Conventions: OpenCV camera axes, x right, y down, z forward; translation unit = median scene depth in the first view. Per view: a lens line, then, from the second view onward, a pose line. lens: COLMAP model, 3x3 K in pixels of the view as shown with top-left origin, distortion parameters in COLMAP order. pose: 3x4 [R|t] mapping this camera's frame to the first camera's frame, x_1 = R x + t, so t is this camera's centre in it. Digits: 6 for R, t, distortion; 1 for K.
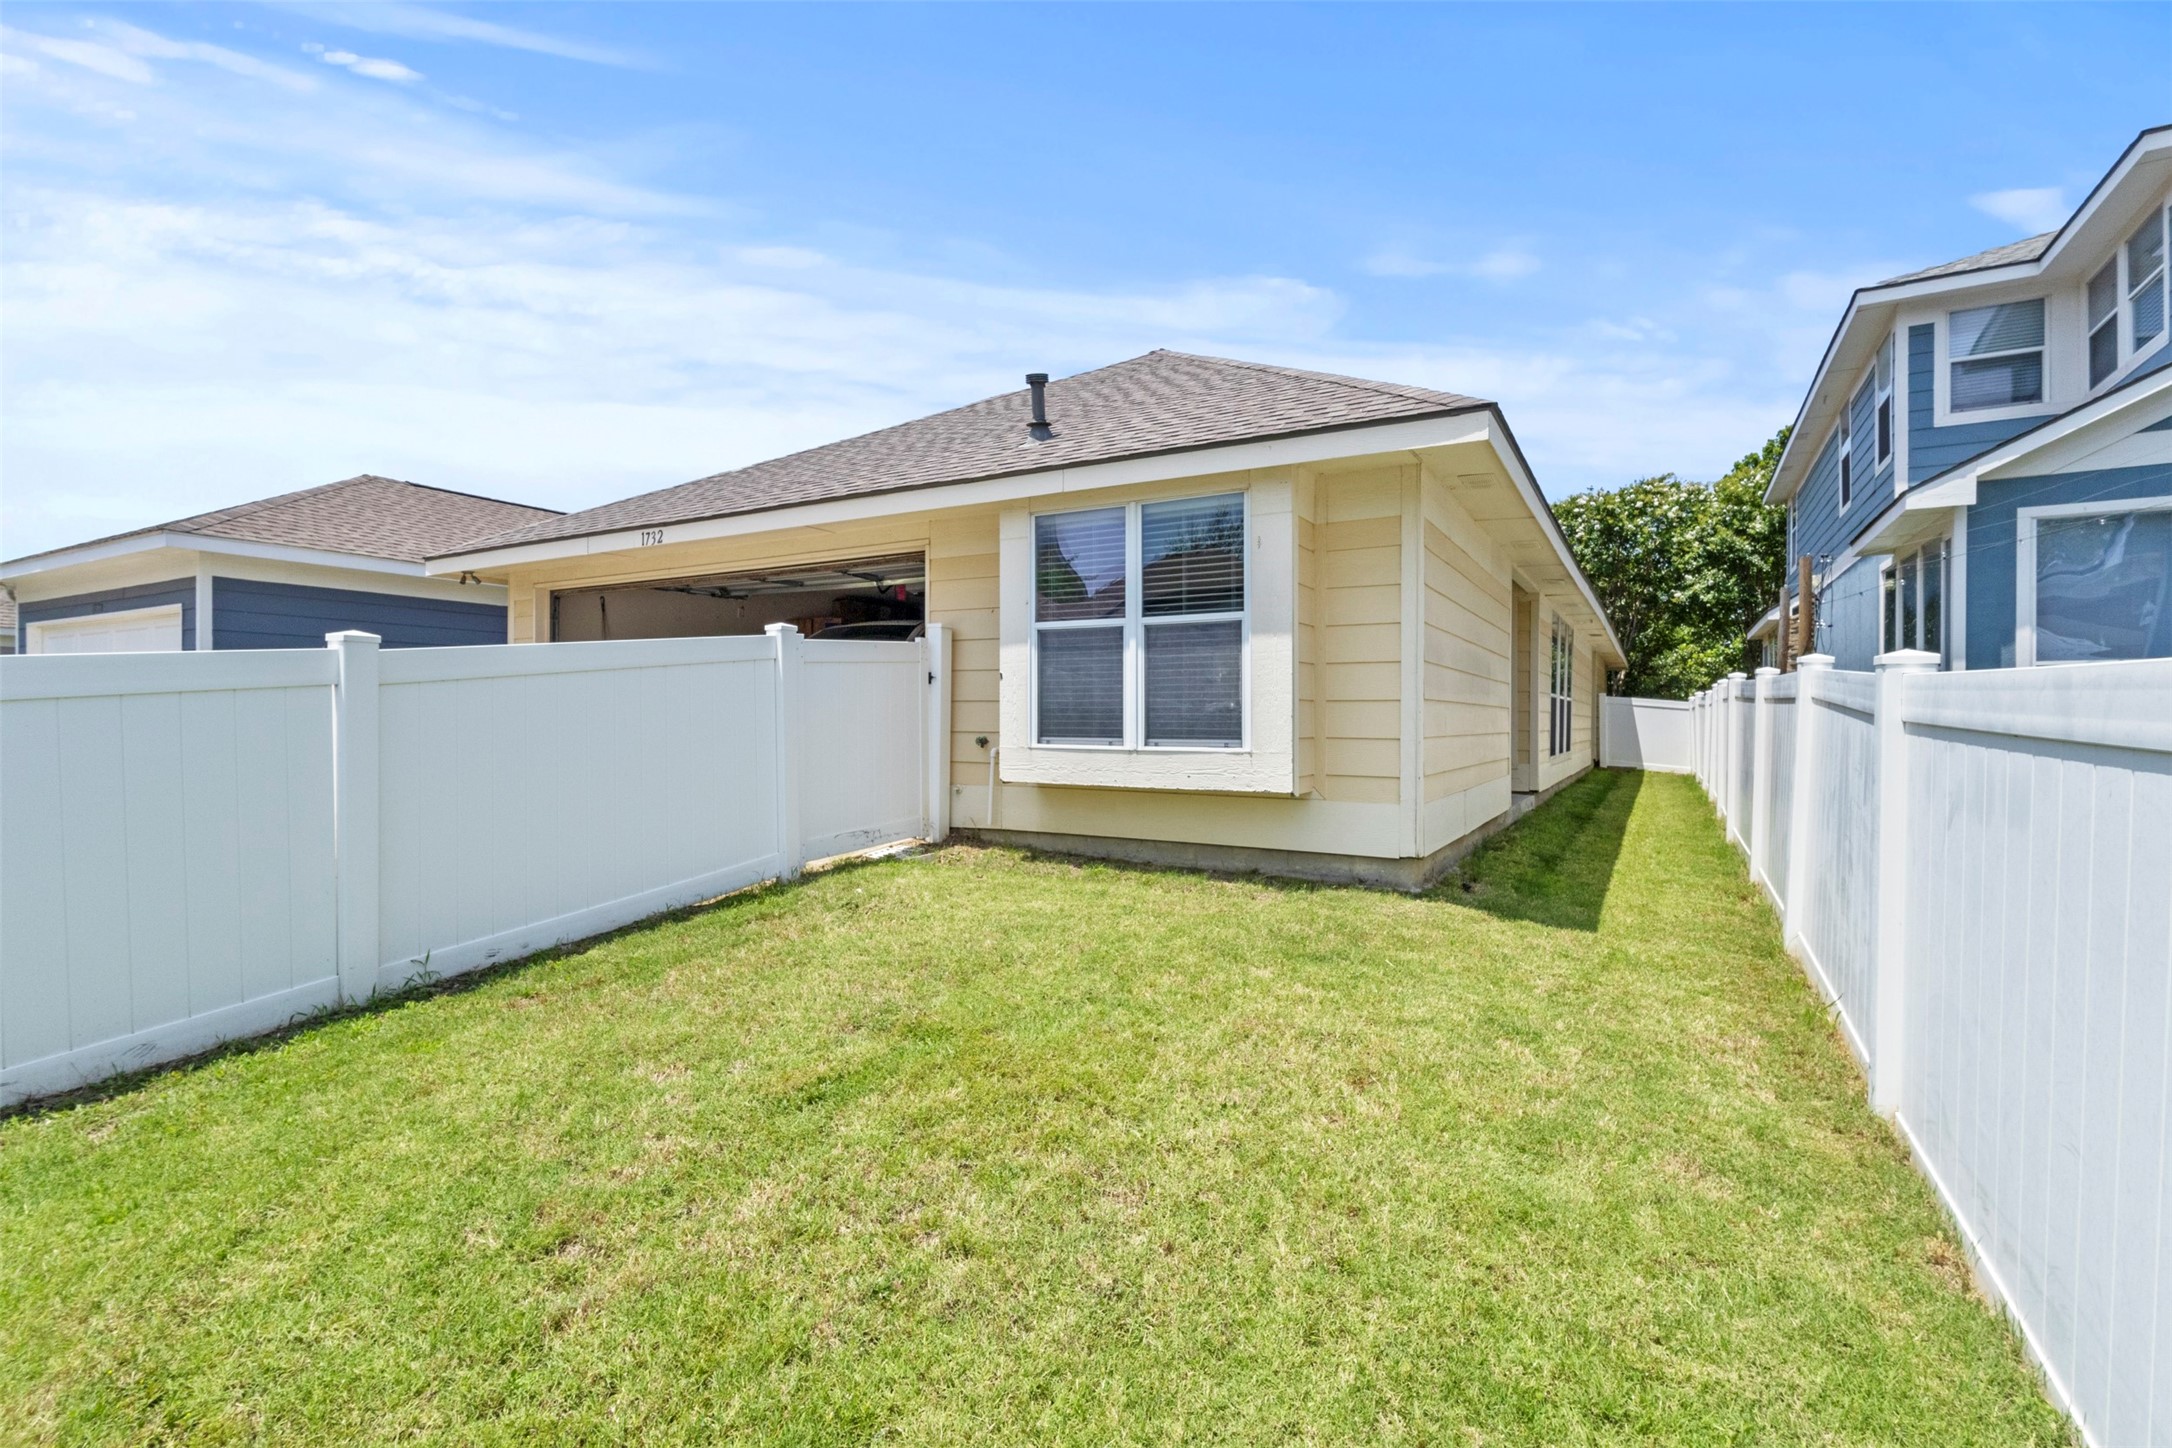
lens RADIAL K [[1009.9, 0, 1086.6], [0, 1009.9, 727.5], [0, 0, 1]] dist [0.008597, -0.001299]
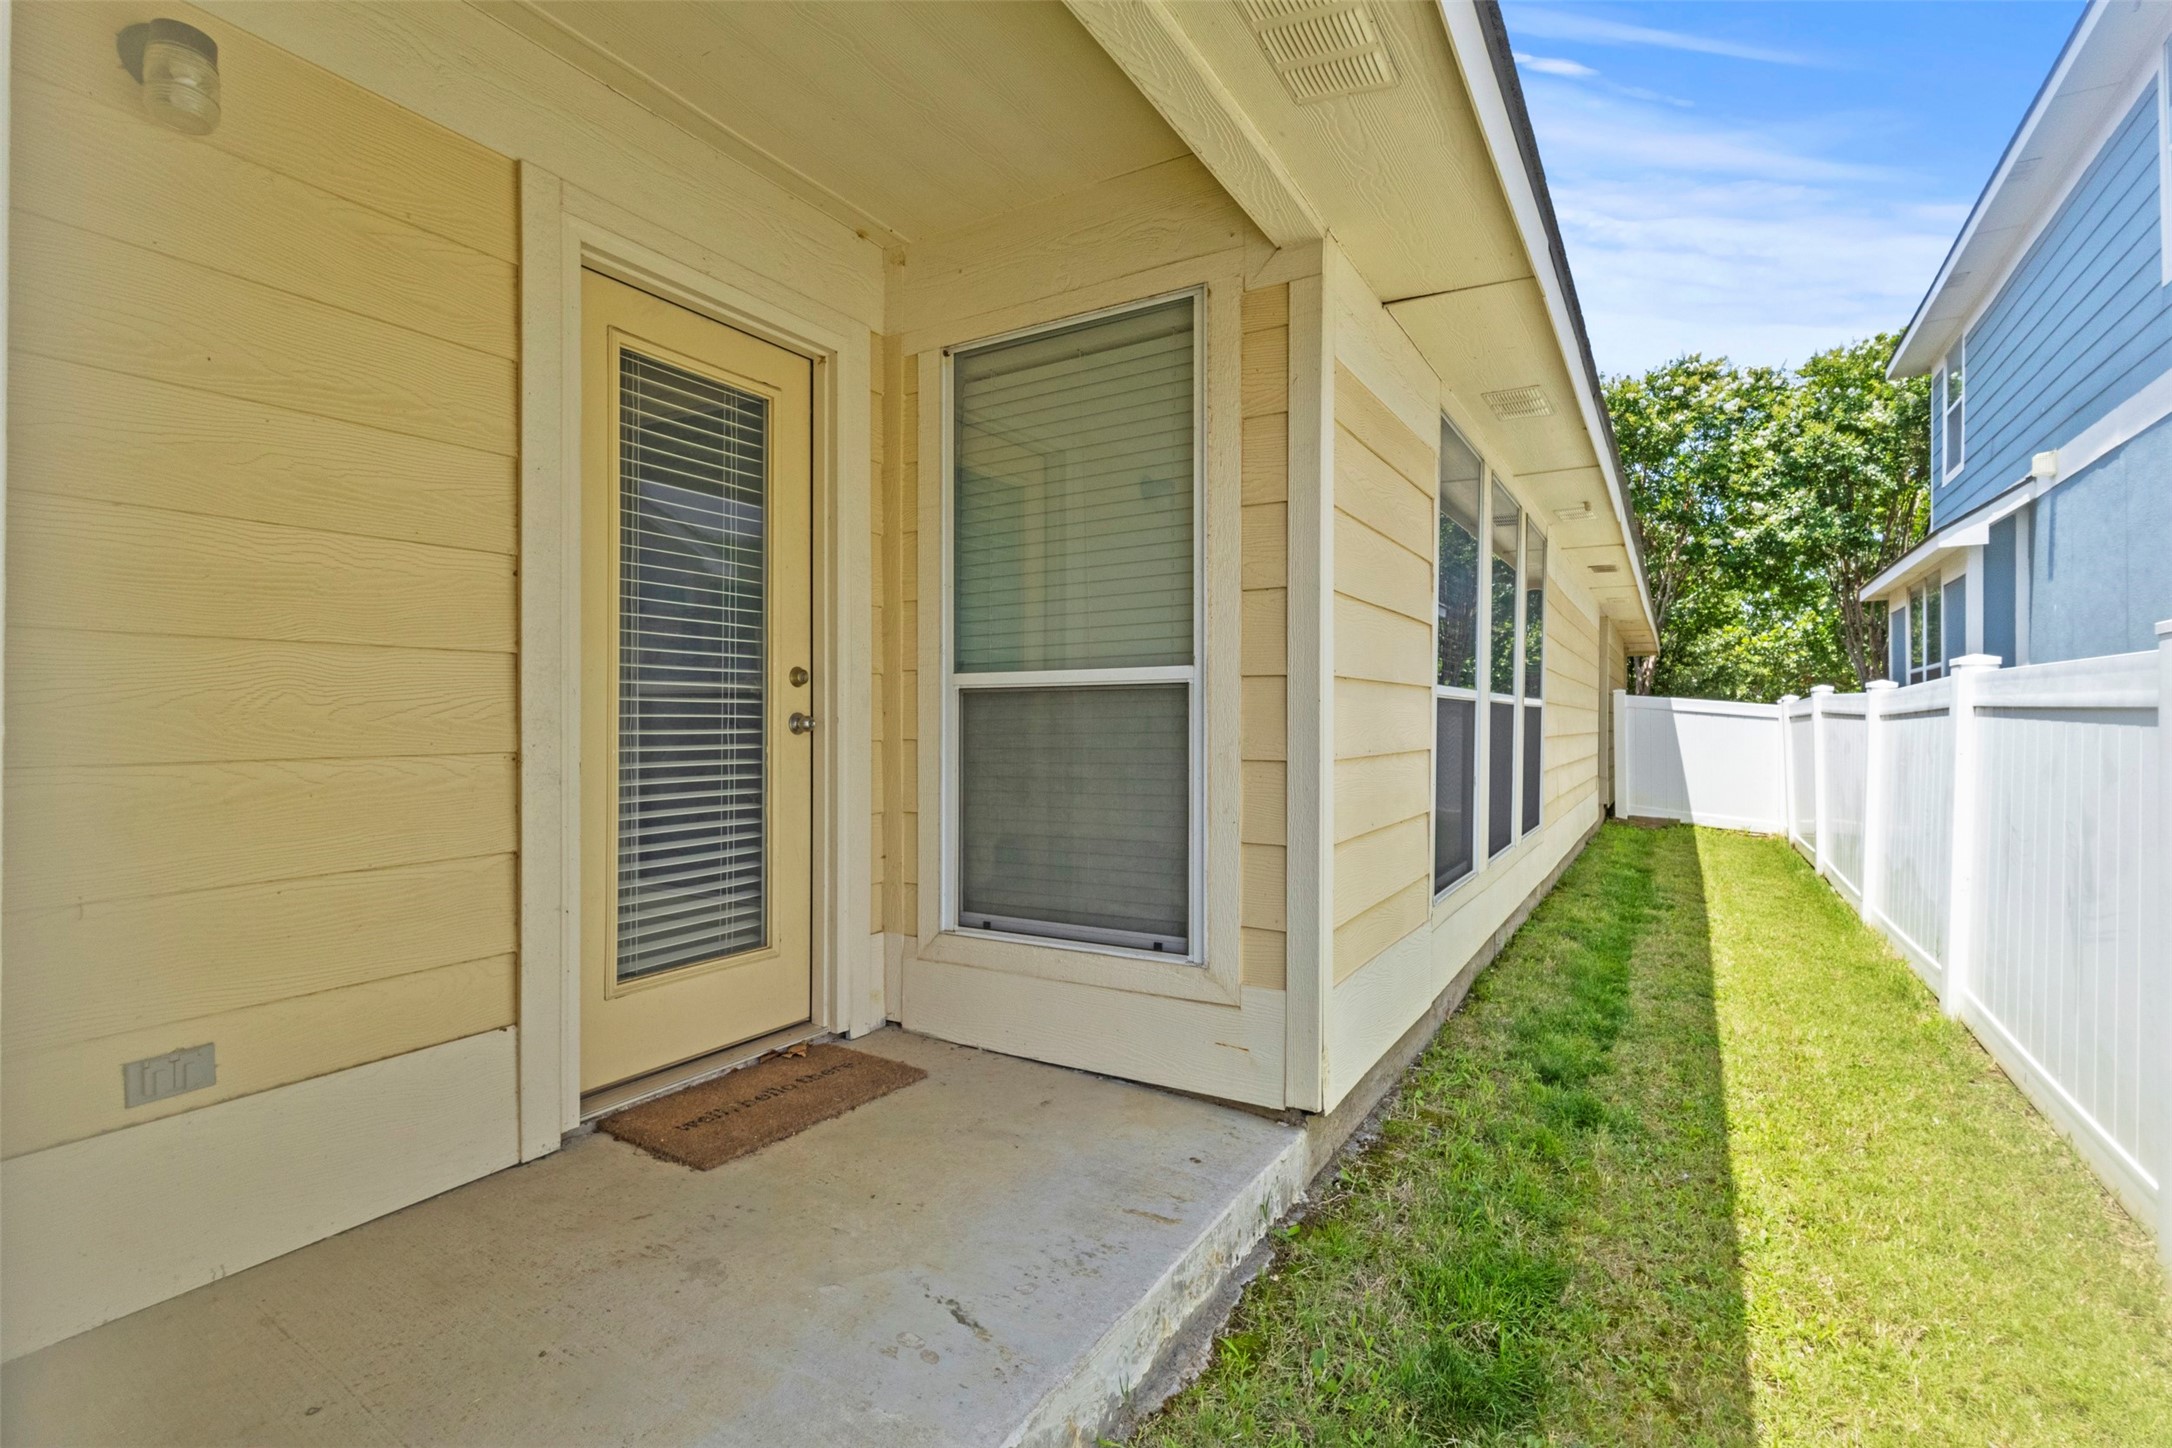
lens RADIAL K [[1009.9, 0, 1082.9], [0, 1009.9, 719.2], [0, 0, 1]] dist [0.008597, -0.001299]
pose [[0.999826, -0.000322, -0.018636, 0.187391], [0.000196, 0.999977, -0.006739, -0.011614], [0.018638, 0.006734, 0.999804, 0.364477]]
